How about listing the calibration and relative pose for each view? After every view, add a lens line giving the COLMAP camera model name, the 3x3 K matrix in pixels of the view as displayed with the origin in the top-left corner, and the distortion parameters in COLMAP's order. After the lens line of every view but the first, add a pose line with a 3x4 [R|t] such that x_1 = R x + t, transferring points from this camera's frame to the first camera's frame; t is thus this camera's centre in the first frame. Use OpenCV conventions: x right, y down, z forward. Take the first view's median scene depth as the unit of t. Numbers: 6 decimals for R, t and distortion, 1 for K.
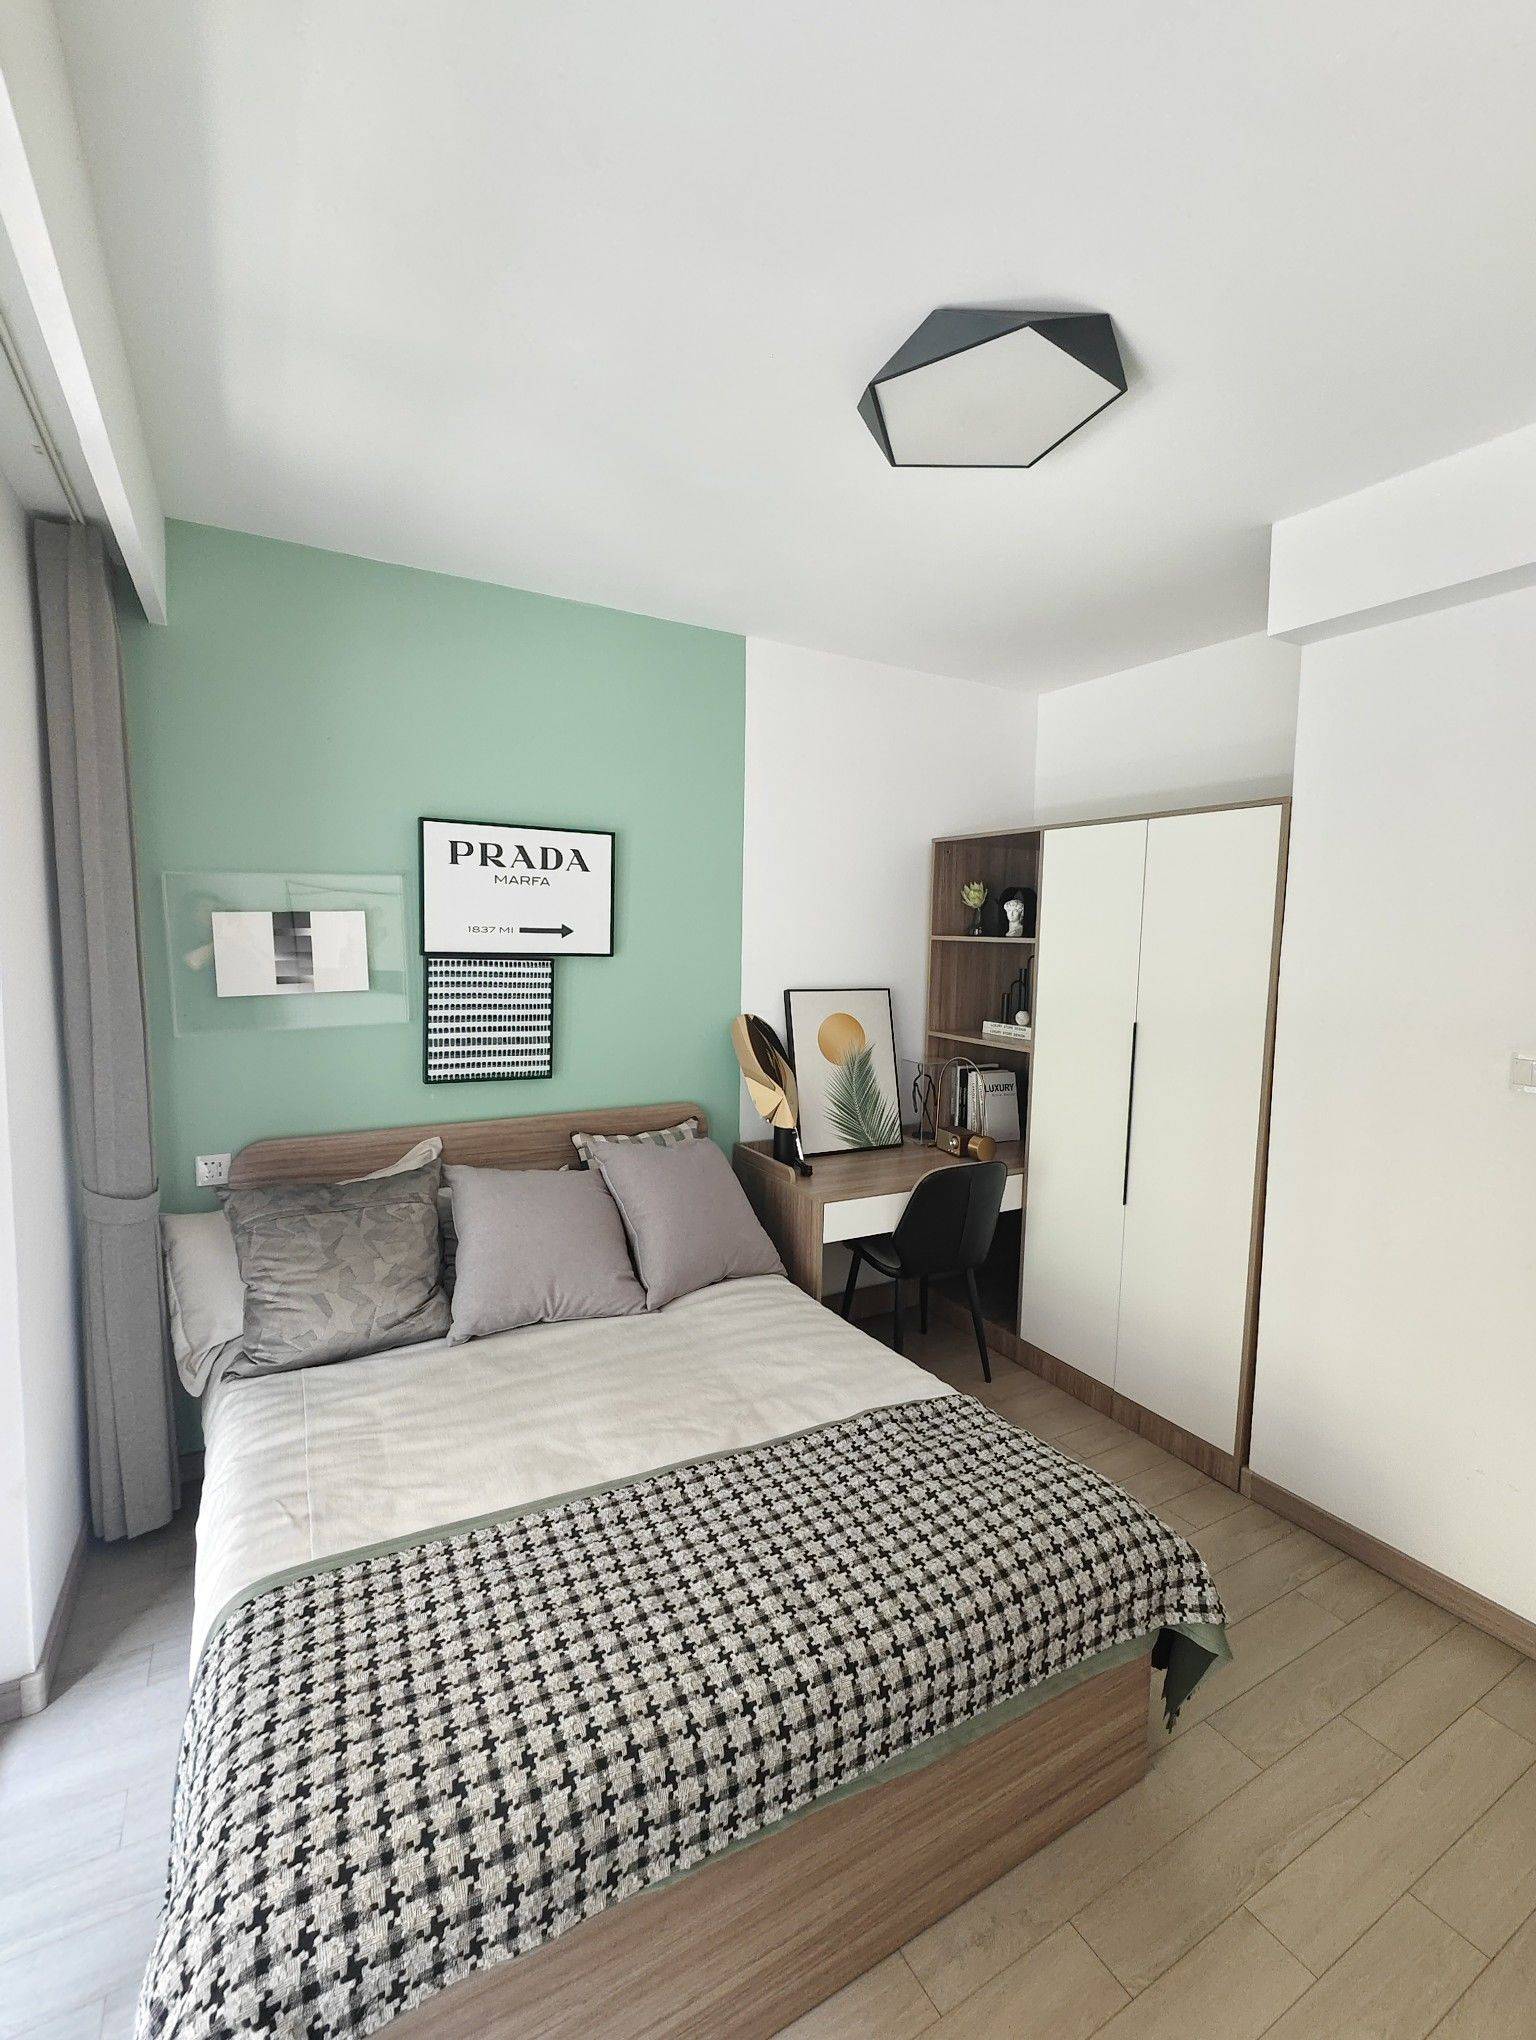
lens RADIAL K [[907.5, 0, 782.8], [0, 907.5, 1011.1], [0, 0, 1]] dist [0.004515, 0.000283]
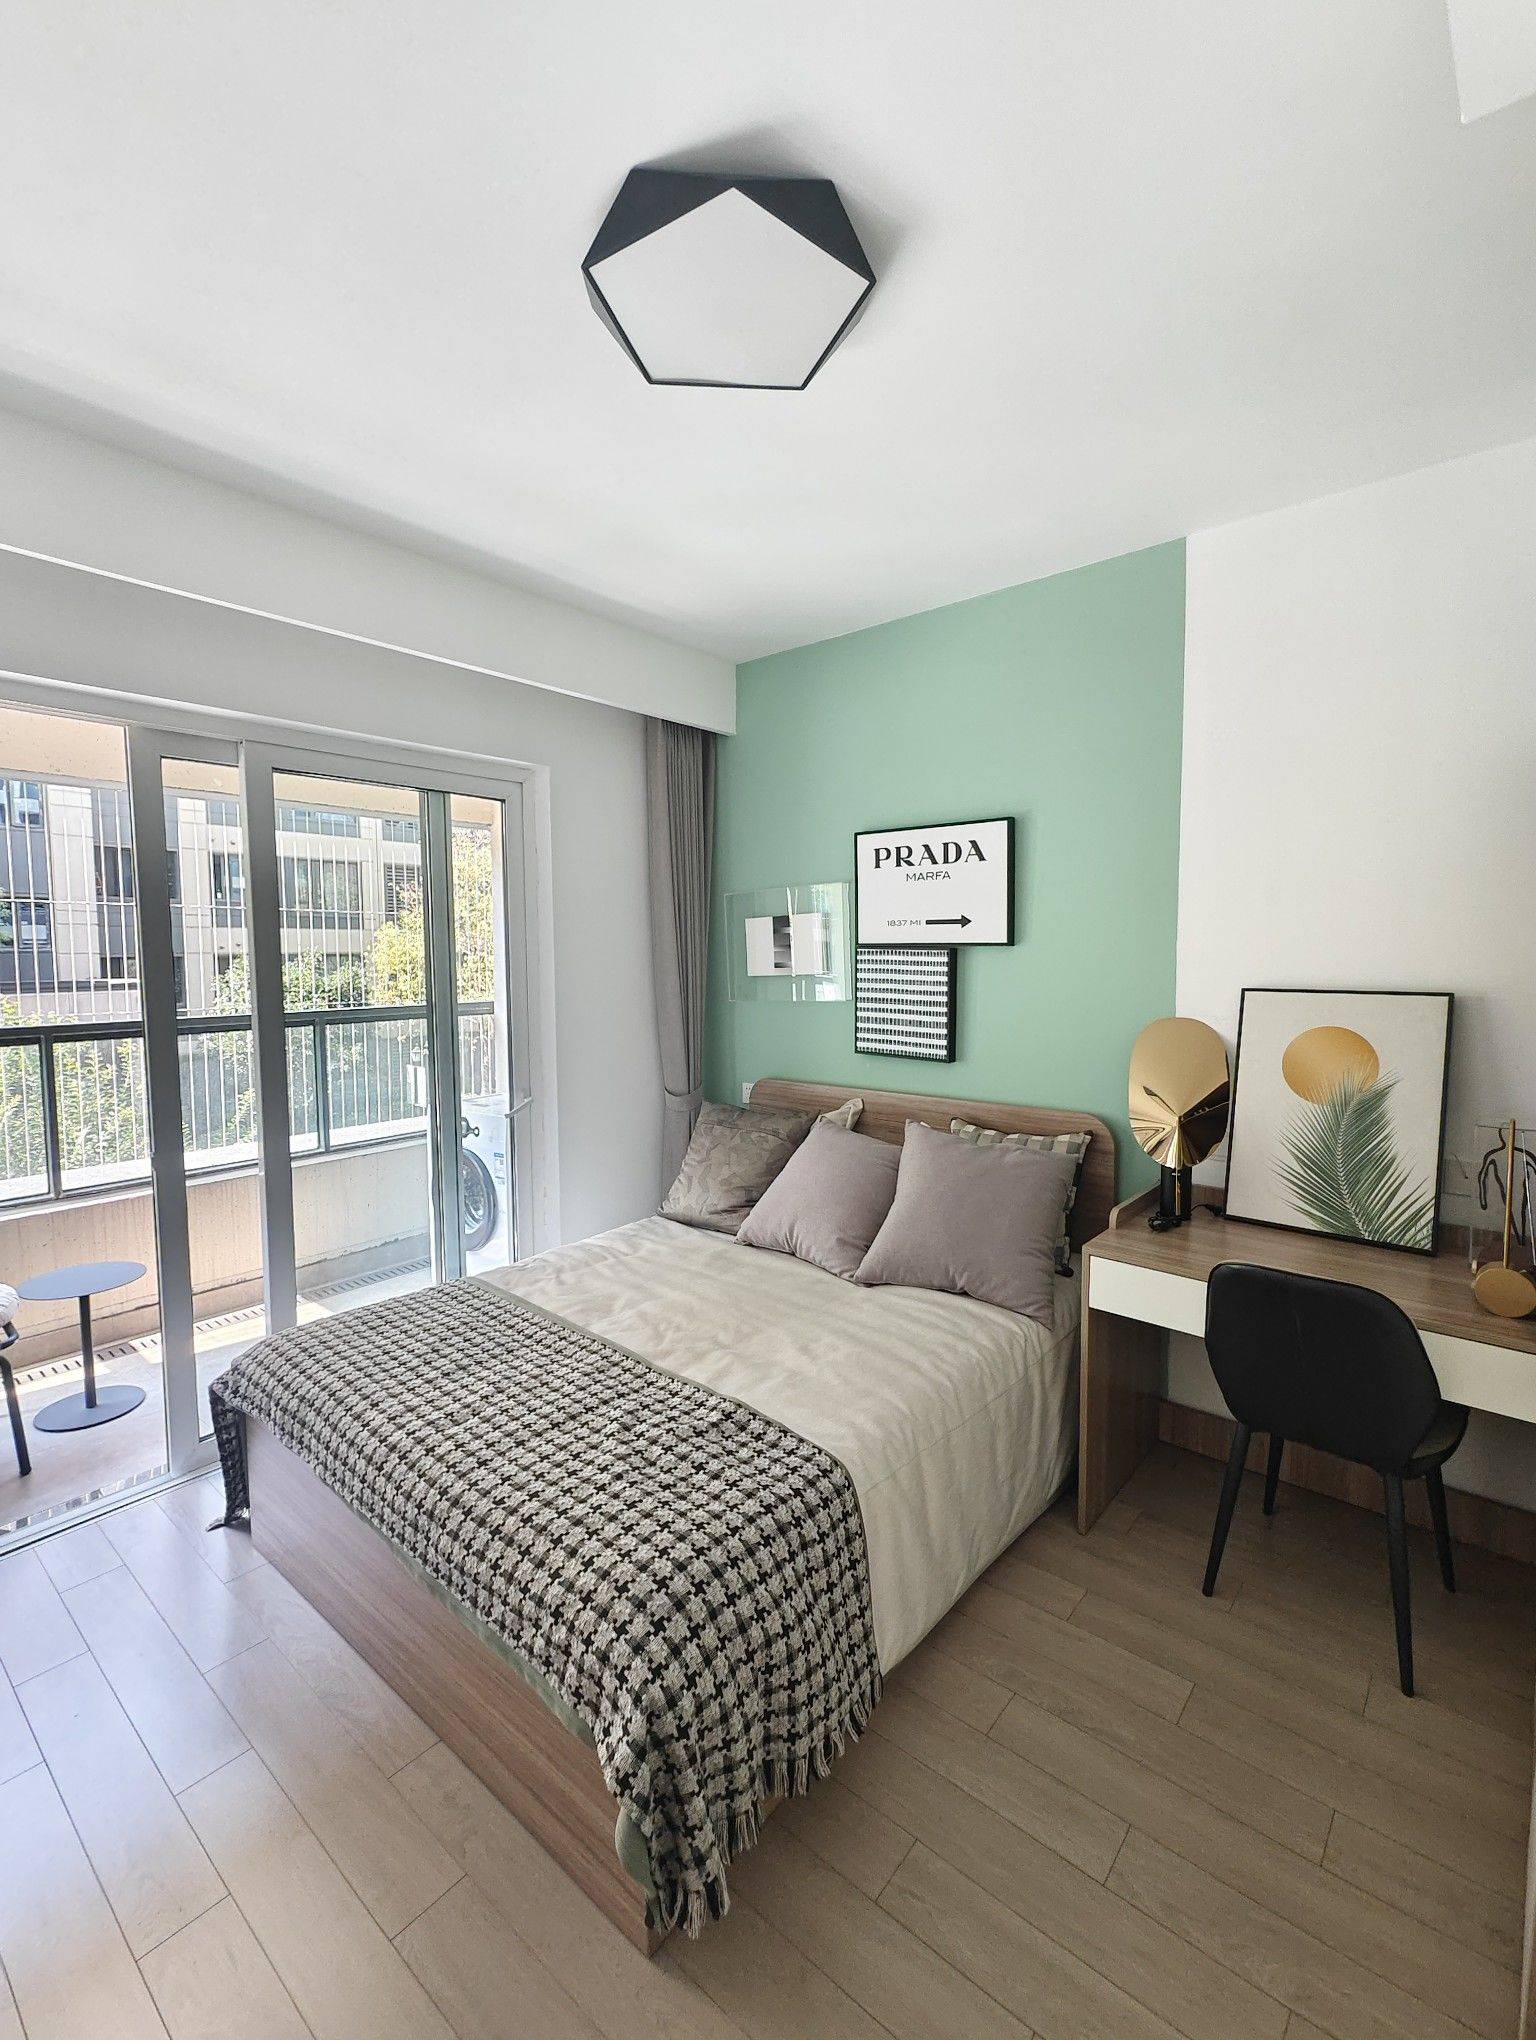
lens RADIAL K [[907.5, 0, 776.2], [0, 907.5, 1012.3], [0, 0, 1]] dist [0.004515, 0.000283]
pose [[0.333208, 0.044195, -0.941817, 0.705959], [-0.067772, 0.997440, 0.022827, 0.005727], [0.940414, 0.056223, 0.335350, 0.495384]]
